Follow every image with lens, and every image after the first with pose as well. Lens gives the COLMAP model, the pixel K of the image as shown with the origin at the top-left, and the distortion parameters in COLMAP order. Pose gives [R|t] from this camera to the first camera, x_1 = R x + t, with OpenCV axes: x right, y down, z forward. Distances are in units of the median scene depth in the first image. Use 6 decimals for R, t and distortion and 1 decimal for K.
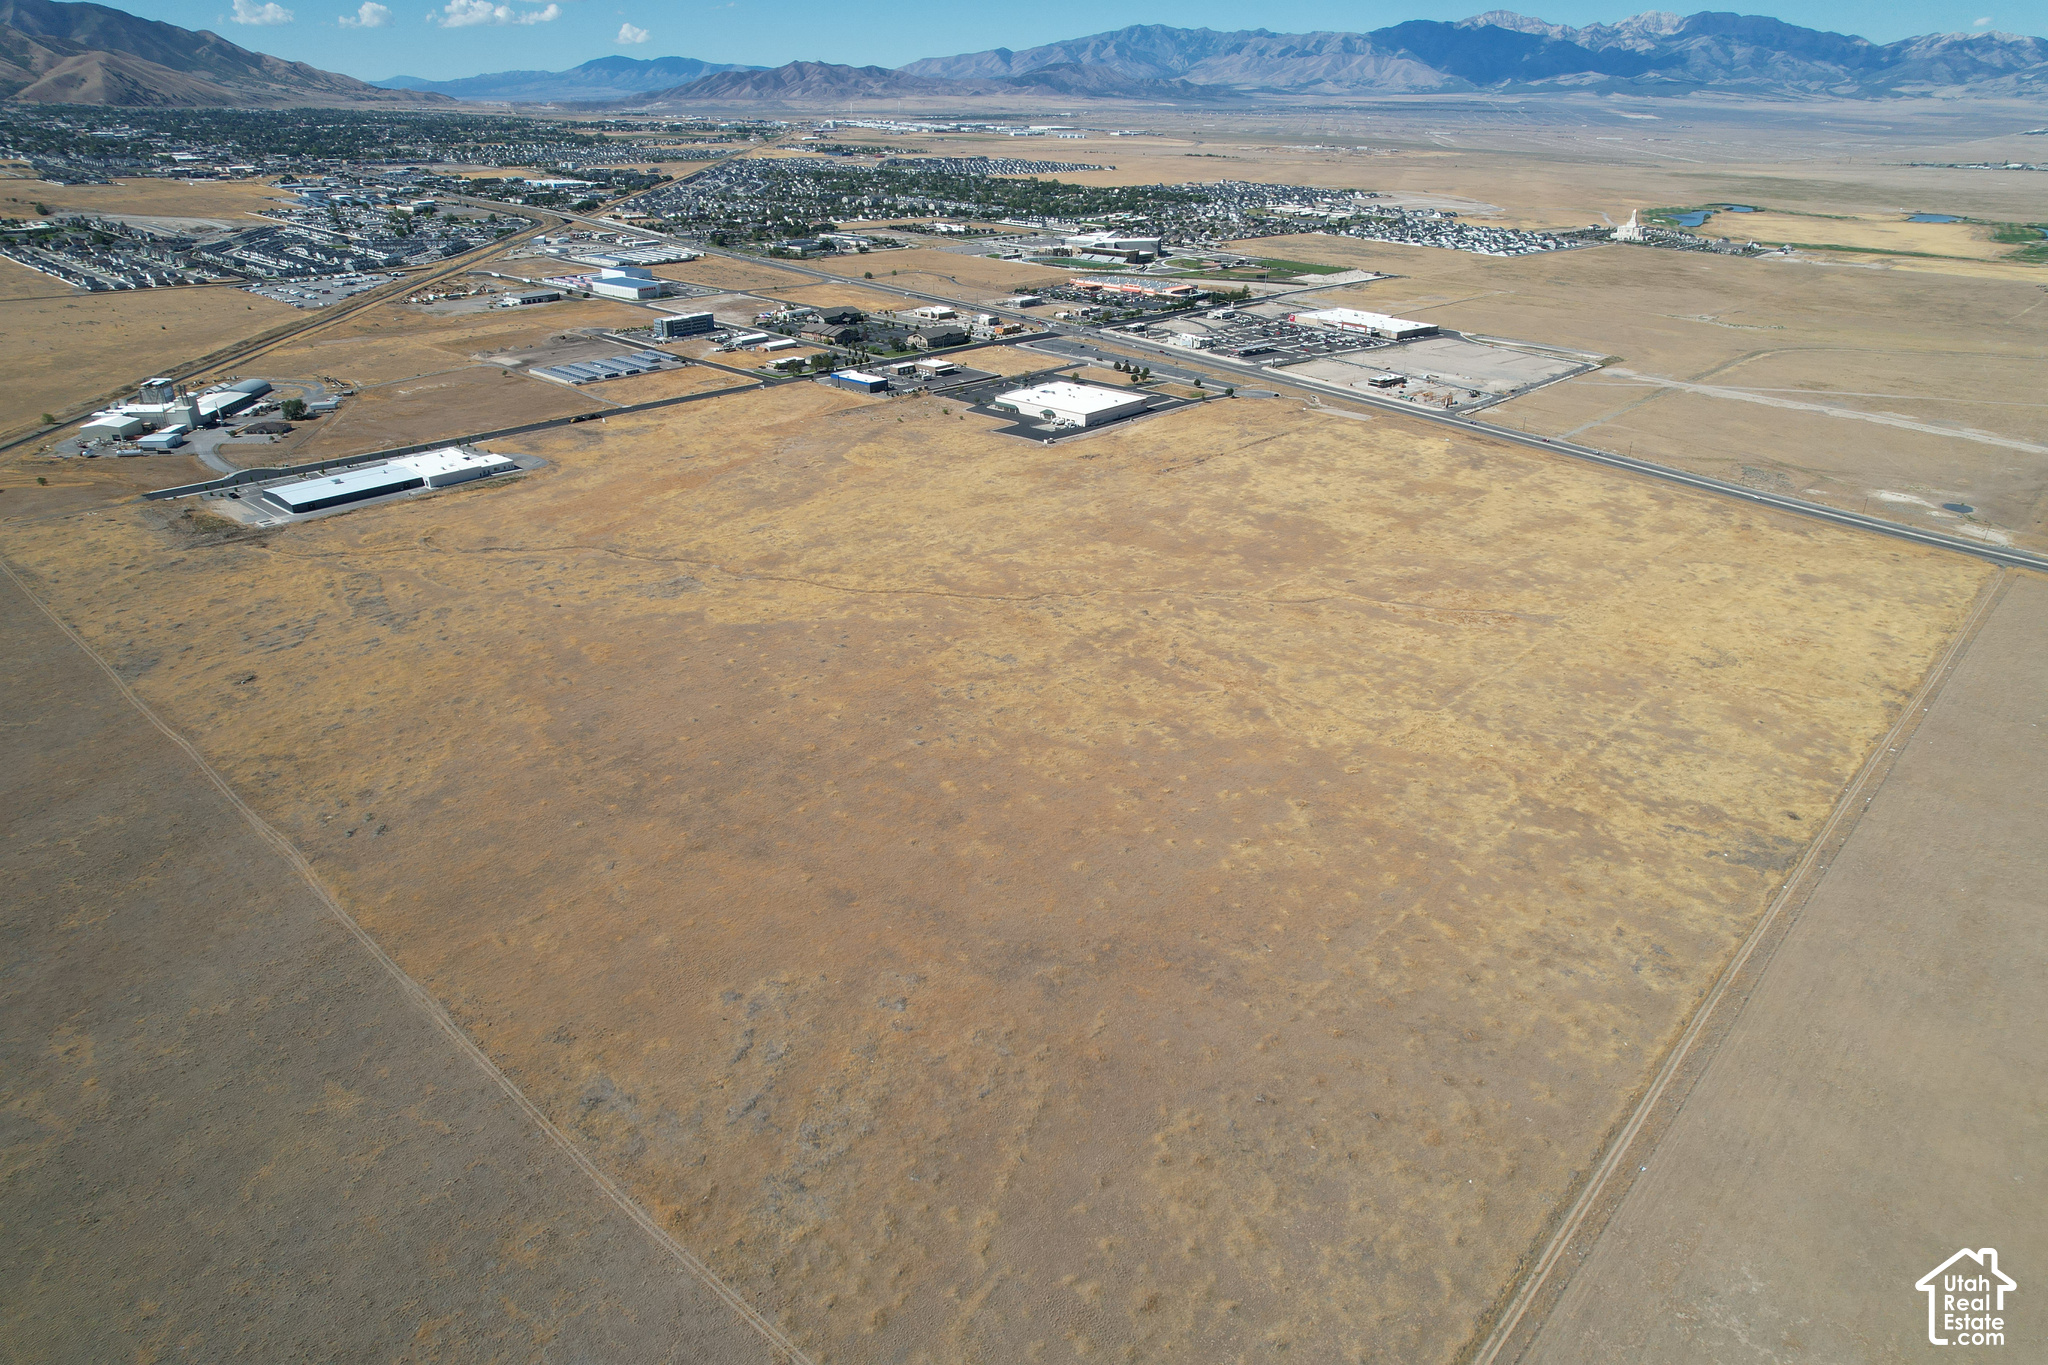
lens RADIAL K [[1315.9, 0, 1028.3], [0, 1315.9, 675.9], [0, 0, 1]] dist [-0.087592, 0.083415]
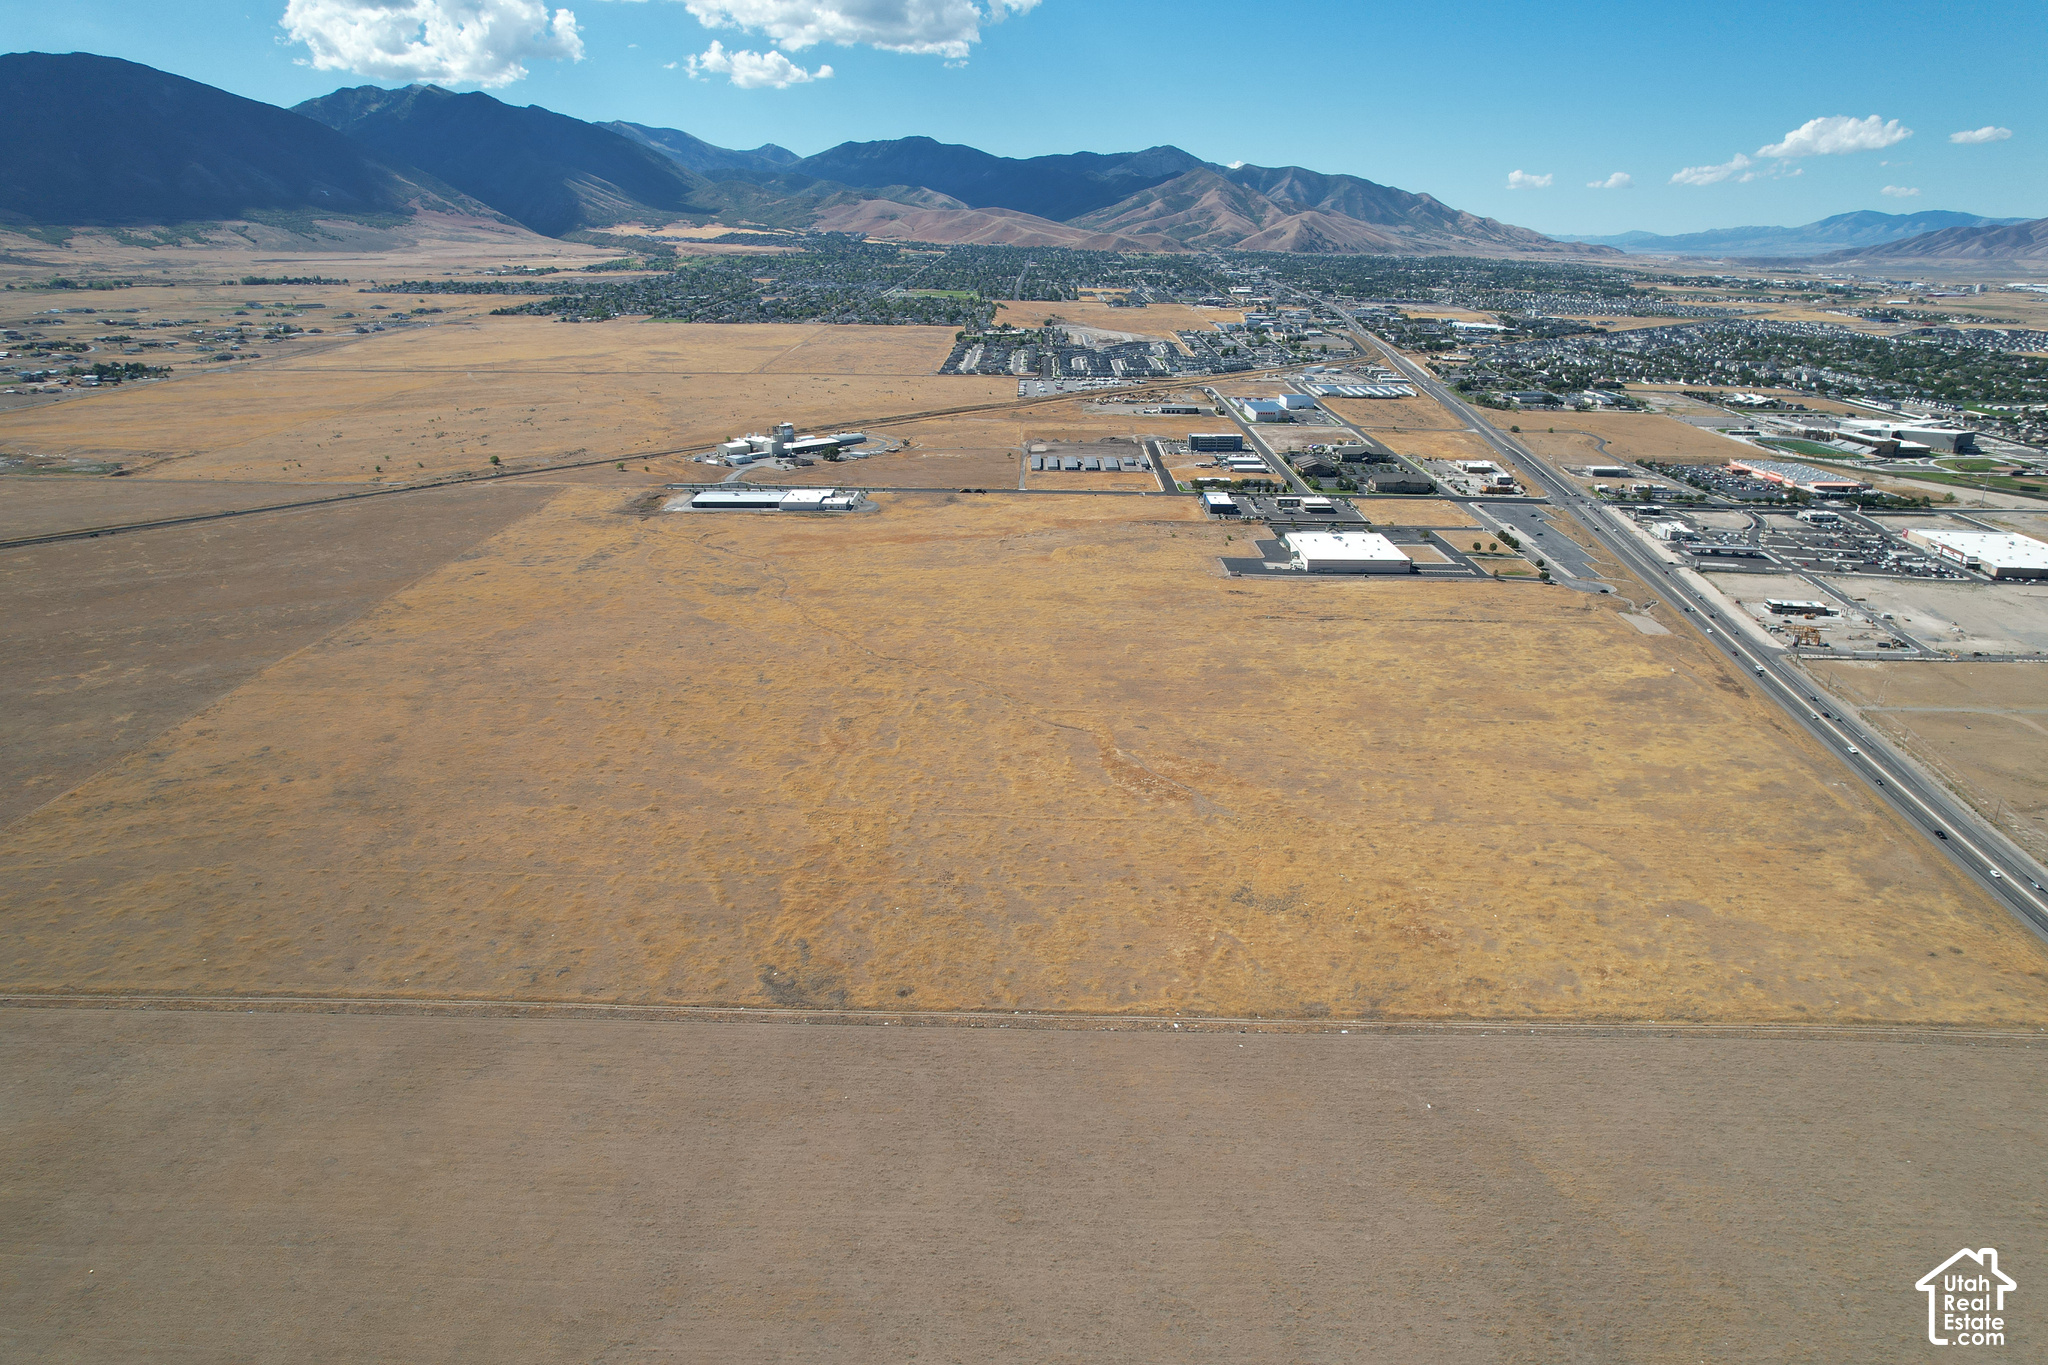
lens RADIAL K [[1317.1, 0, 1028.1], [0, 1317.1, 676.9], [0, 0, 1]] dist [-0.088222, 0.083620]
pose [[0.664020, 0.237302, -0.709059, 0.646538], [-0.309201, 0.950568, 0.028568, -0.081366], [0.680788, 0.200272, 0.704570, 0.184357]]
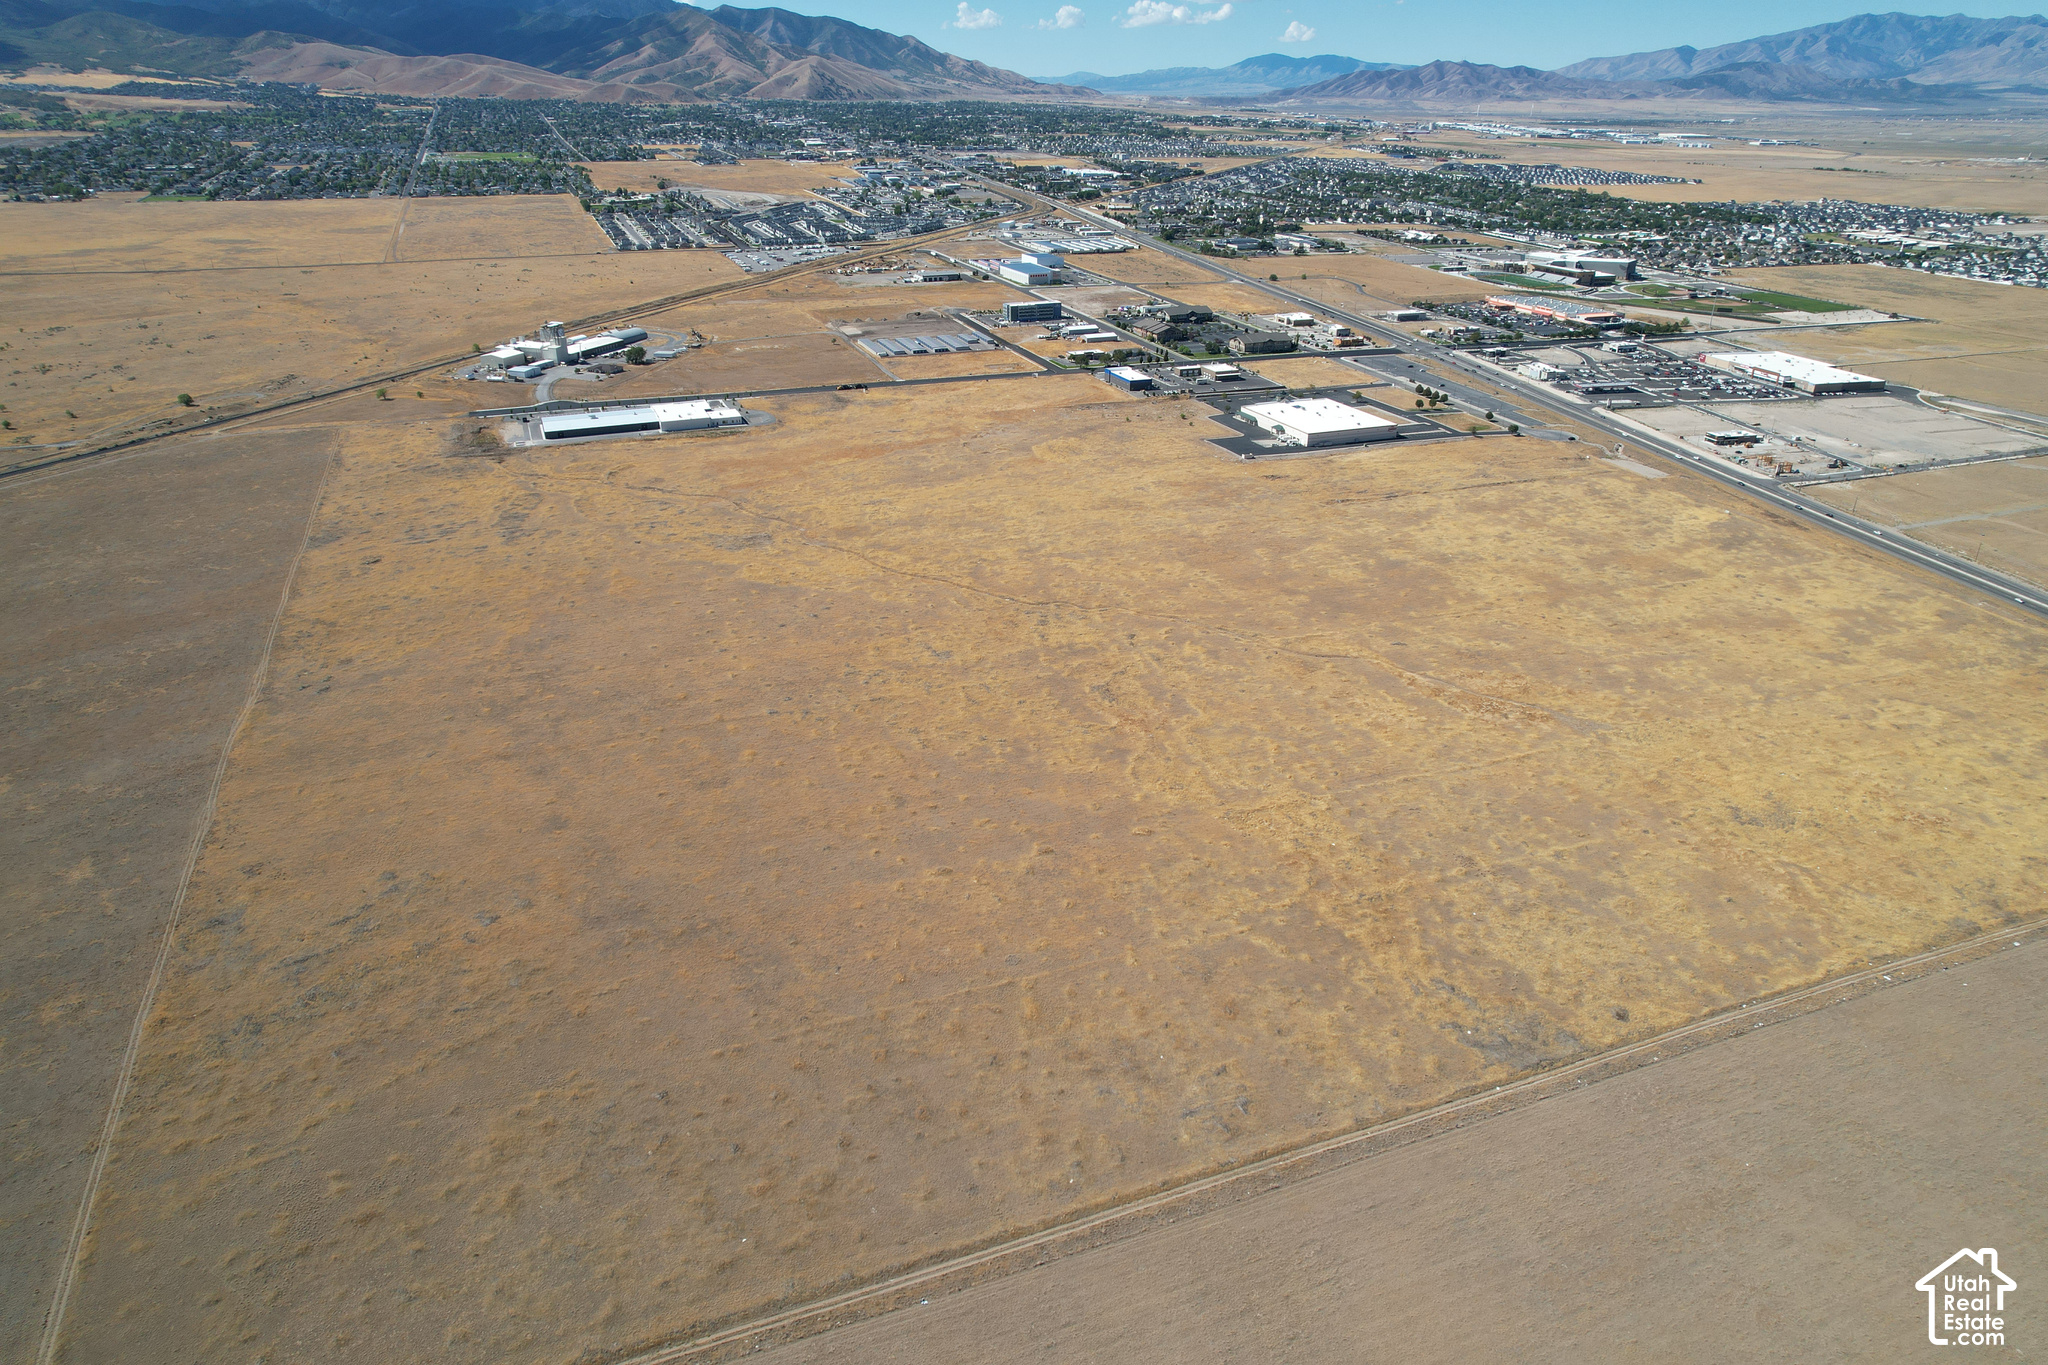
lens RADIAL K [[1315.9, 0, 1028.3], [0, 1315.9, 675.9], [0, 0, 1]] dist [-0.087592, 0.083415]
pose [[0.897405, 0.180651, -0.402528, 0.282384], [-0.180271, 0.982836, 0.039189, -0.030191], [0.402699, 0.037396, 0.914568, 0.067960]]
